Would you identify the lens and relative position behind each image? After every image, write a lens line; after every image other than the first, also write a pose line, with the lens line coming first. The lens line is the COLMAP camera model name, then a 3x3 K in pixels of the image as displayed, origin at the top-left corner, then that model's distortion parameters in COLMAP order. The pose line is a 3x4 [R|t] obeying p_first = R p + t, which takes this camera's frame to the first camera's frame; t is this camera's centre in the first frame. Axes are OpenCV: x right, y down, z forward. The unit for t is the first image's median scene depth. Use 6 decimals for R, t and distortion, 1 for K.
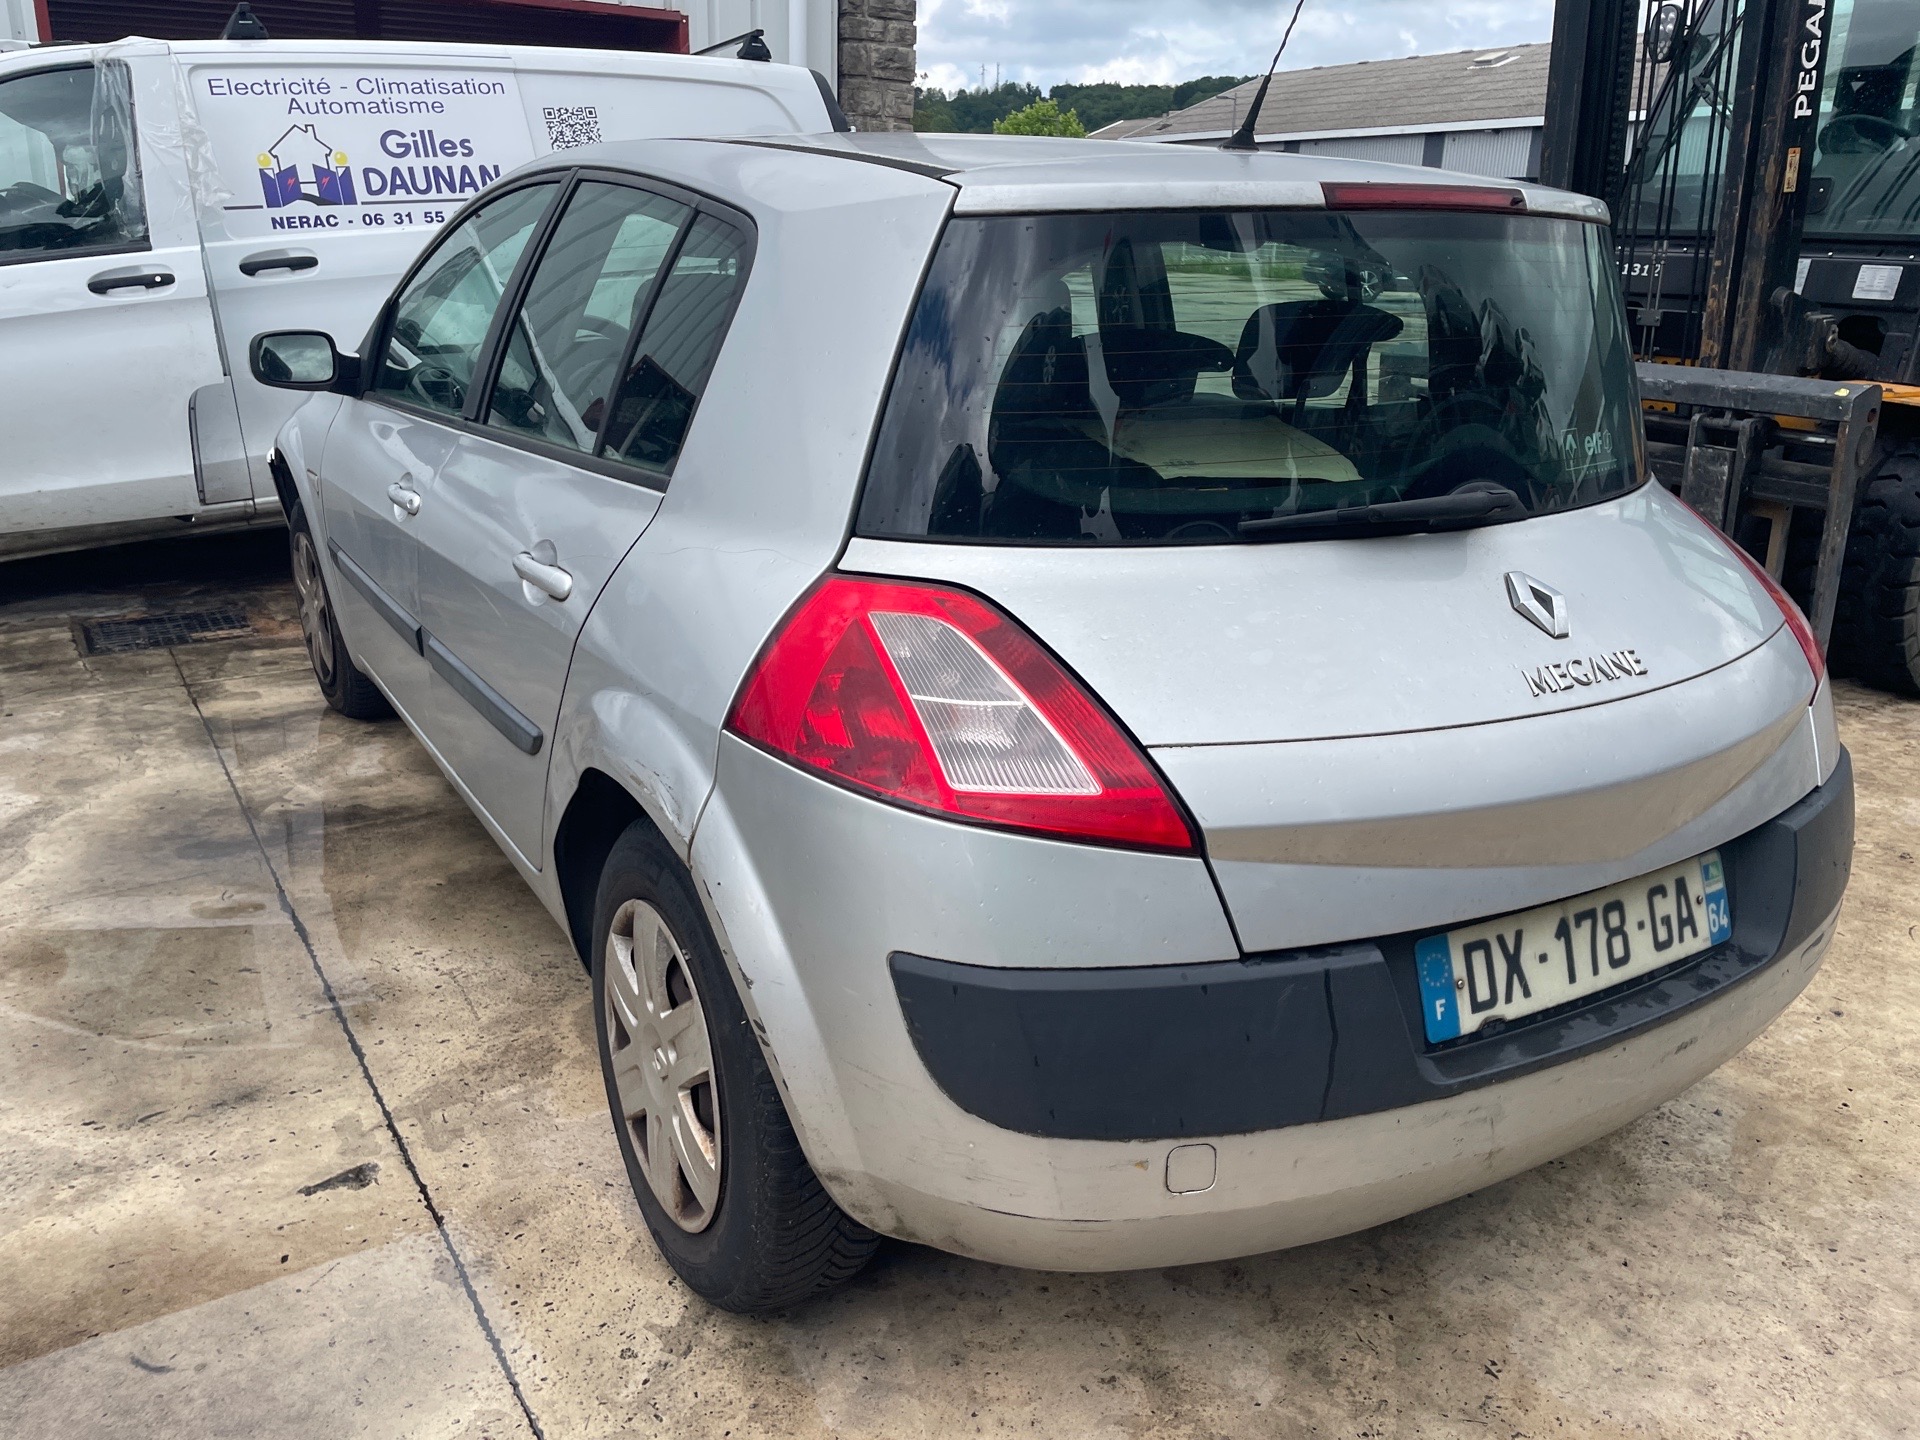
lens RADIAL K [[1423.3, 0, 957.4], [0, 1423.3, 717.4], [0, 0, 1]] dist [-0.003667, -0.016123]
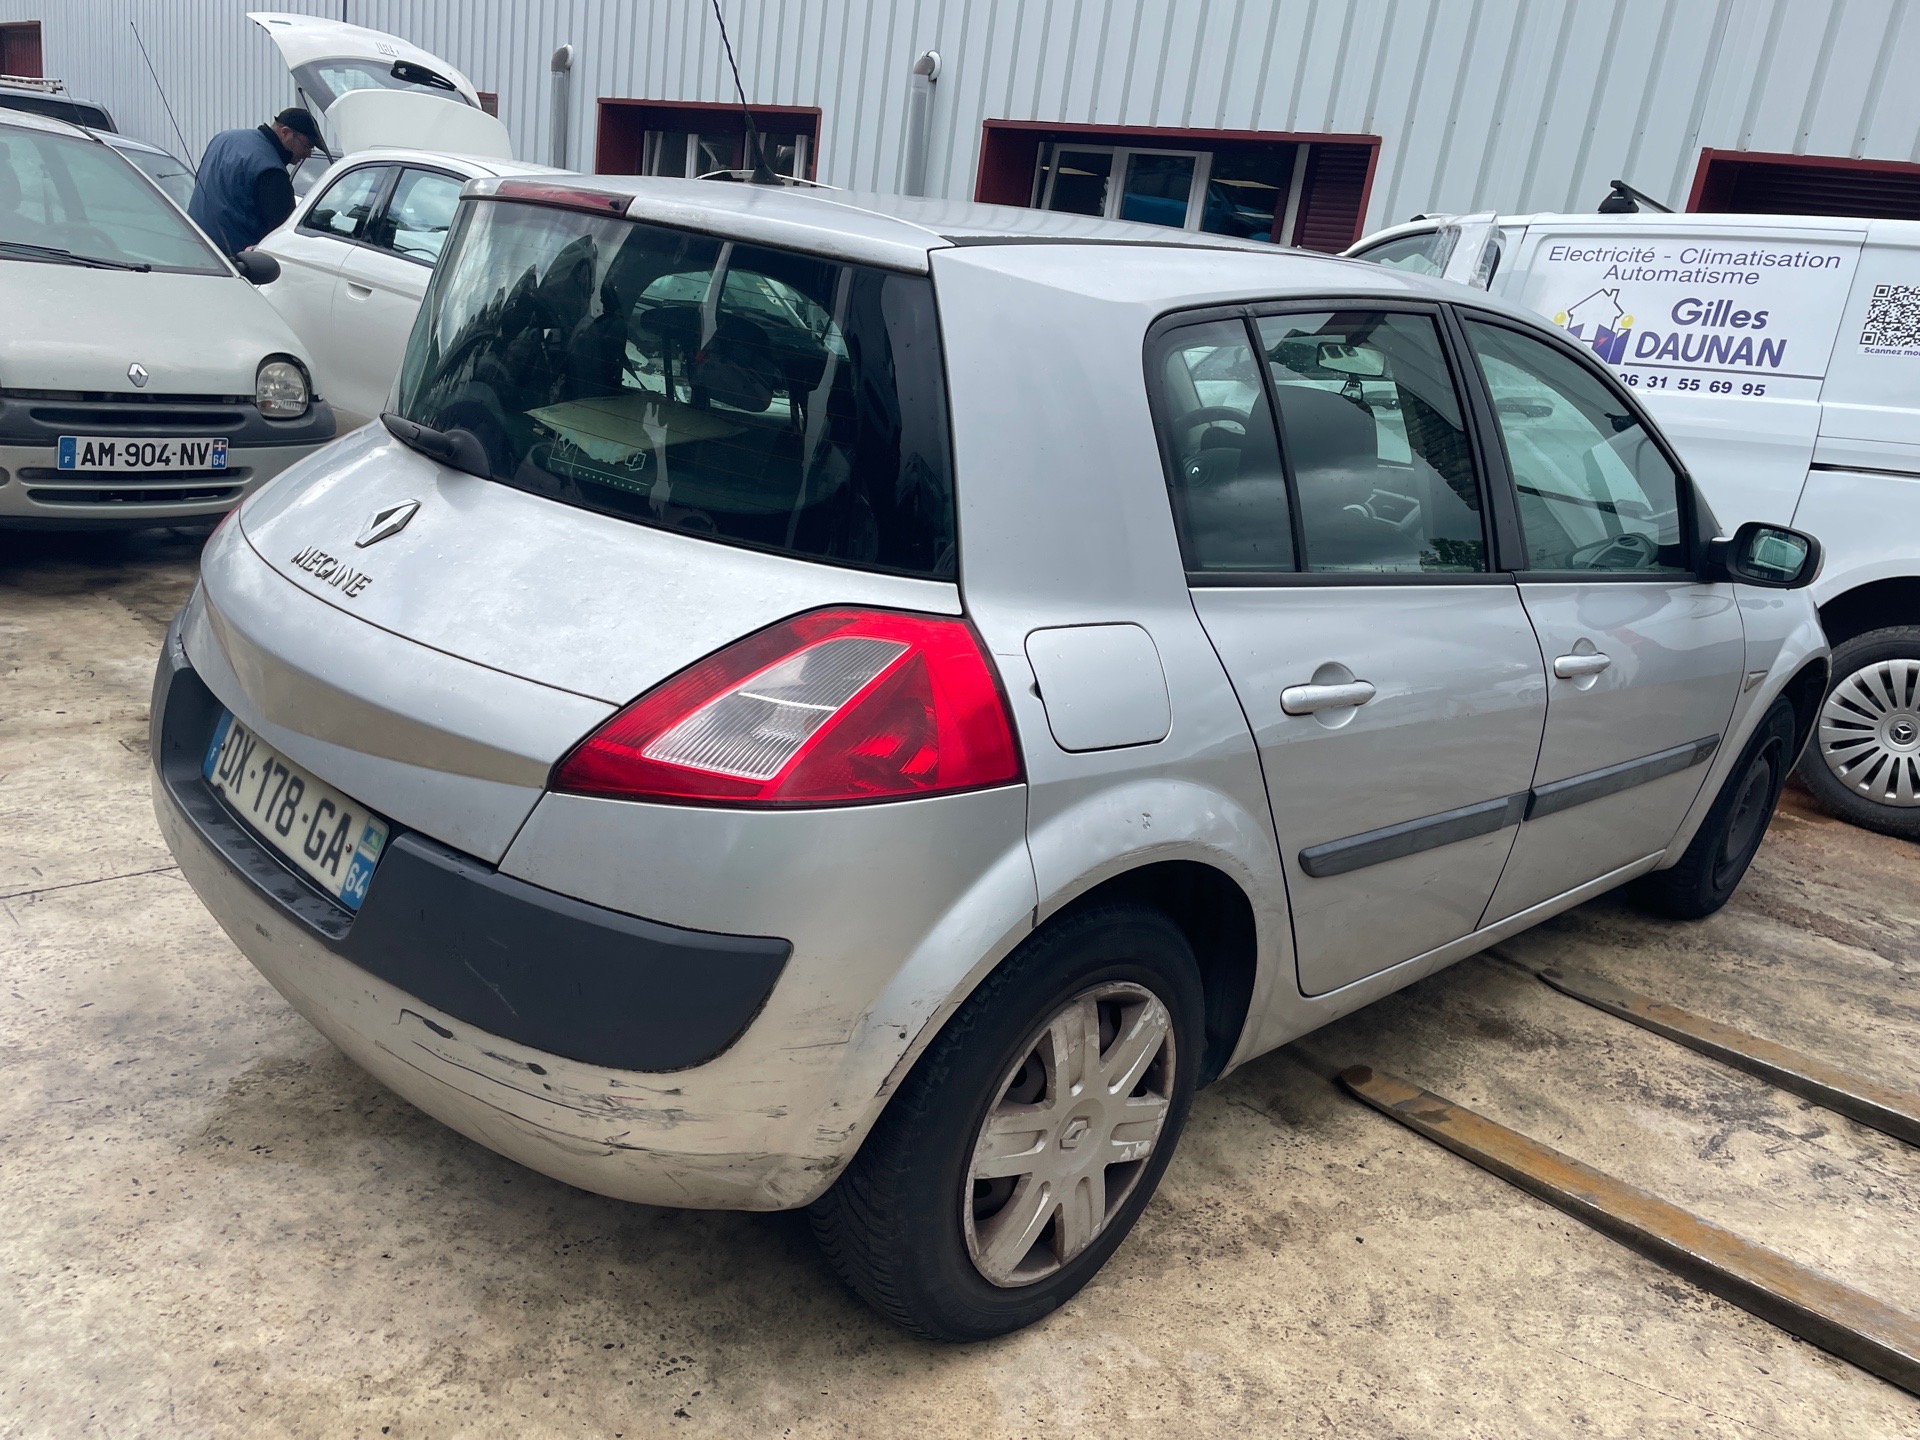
lens RADIAL K [[1423.3, 0, 952.4], [0, 1423.3, 724.1], [0, 0, 1]] dist [-0.003667, -0.016123]
pose [[0.257846, 0.296972, -0.919414, 0.471777], [-0.426500, 0.888845, 0.167488, -0.093447], [0.866956, 0.348944, 0.355844, 0.299565]]
